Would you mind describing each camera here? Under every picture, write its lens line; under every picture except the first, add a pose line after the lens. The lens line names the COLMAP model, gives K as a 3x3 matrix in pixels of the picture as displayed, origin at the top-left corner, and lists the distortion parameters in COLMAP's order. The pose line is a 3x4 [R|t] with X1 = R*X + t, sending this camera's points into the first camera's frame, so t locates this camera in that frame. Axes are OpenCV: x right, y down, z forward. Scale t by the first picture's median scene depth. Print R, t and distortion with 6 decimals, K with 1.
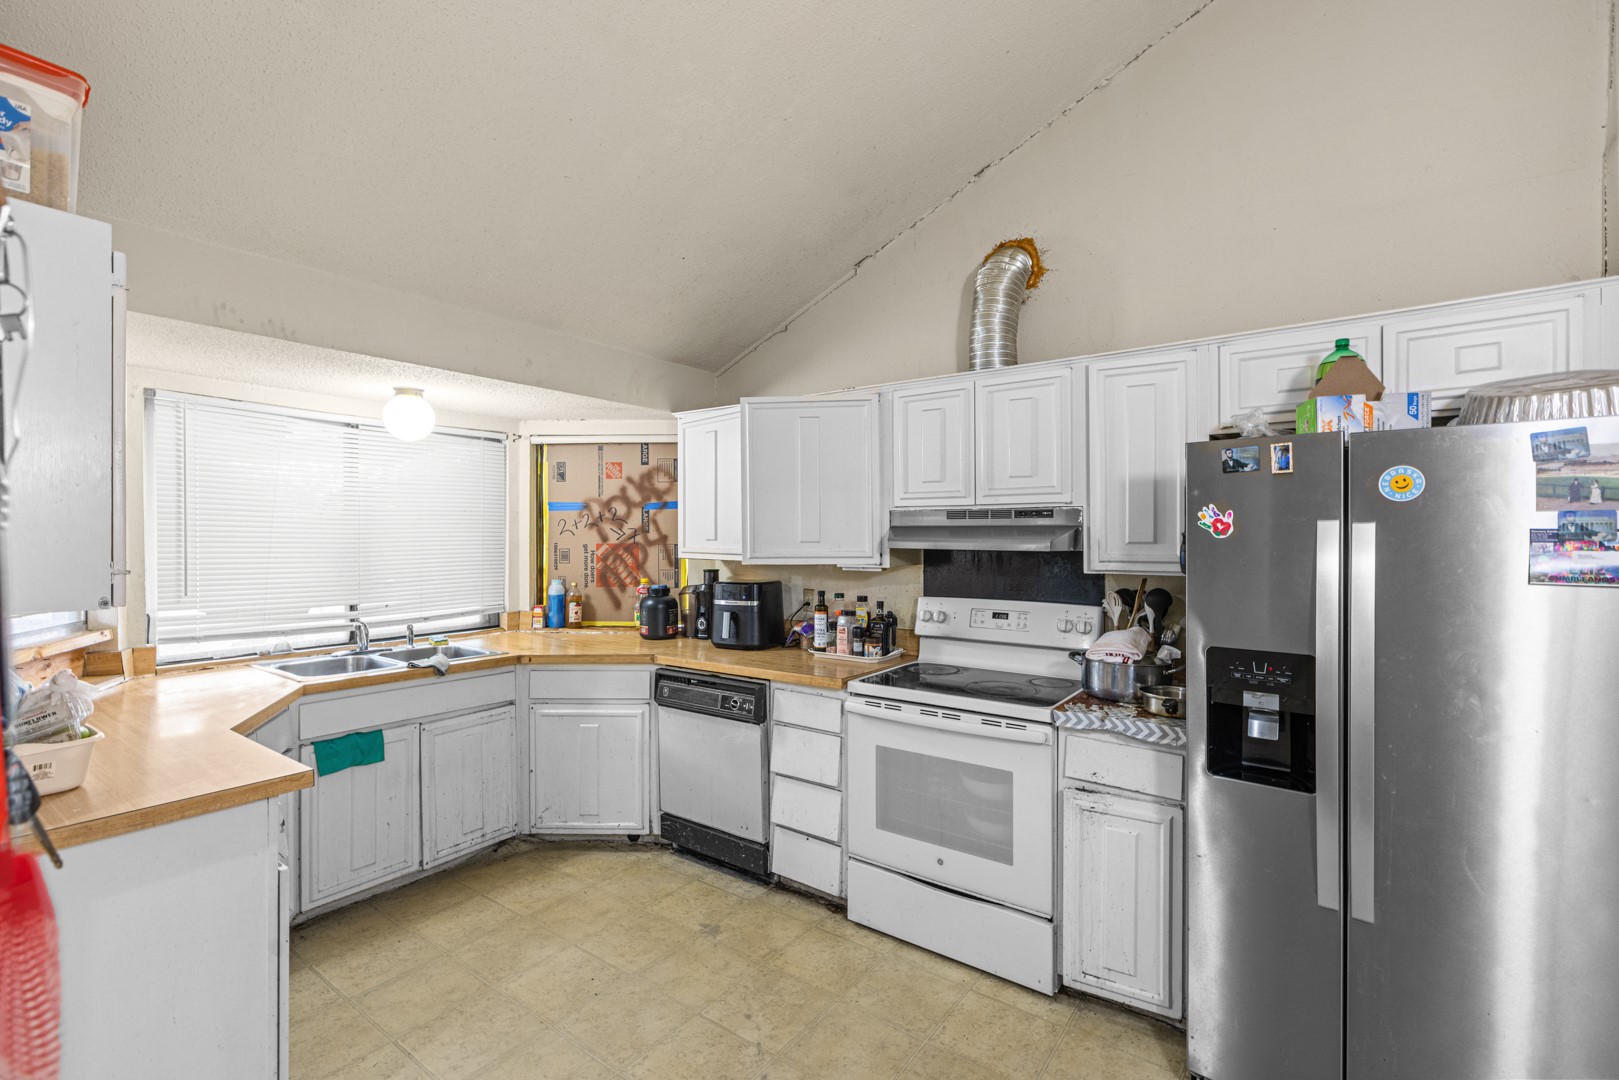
lens RADIAL K [[699.6, 0, 809.5], [0, 699.6, 540.0], [0, 0, 1]] dist [-0.000571, -0.000127]
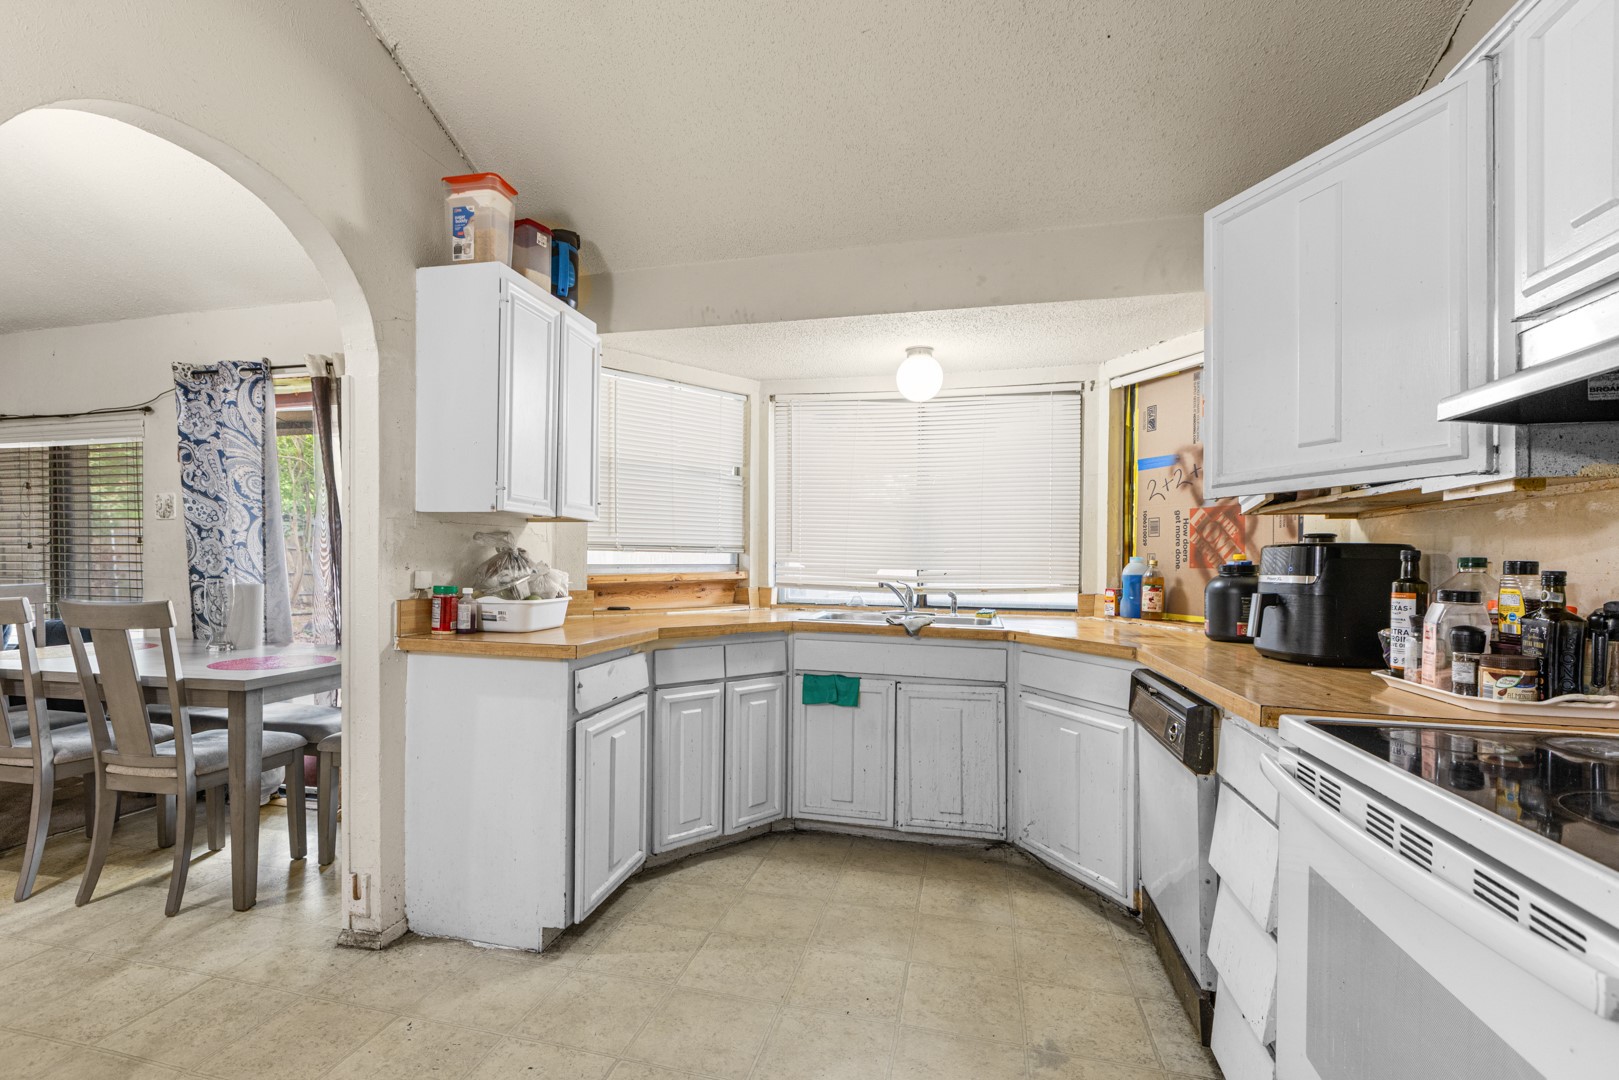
lens RADIAL K [[736.7, 0, 802.0], [0, 736.7, 567.3], [0, 0, 1]] dist [-0.002026, -0.000213]
pose [[0.379504, 0.009775, -0.925139, 0.320164], [-0.014856, 0.999880, 0.004471, 0.087631], [0.925071, 0.012047, 0.379603, 0.427247]]
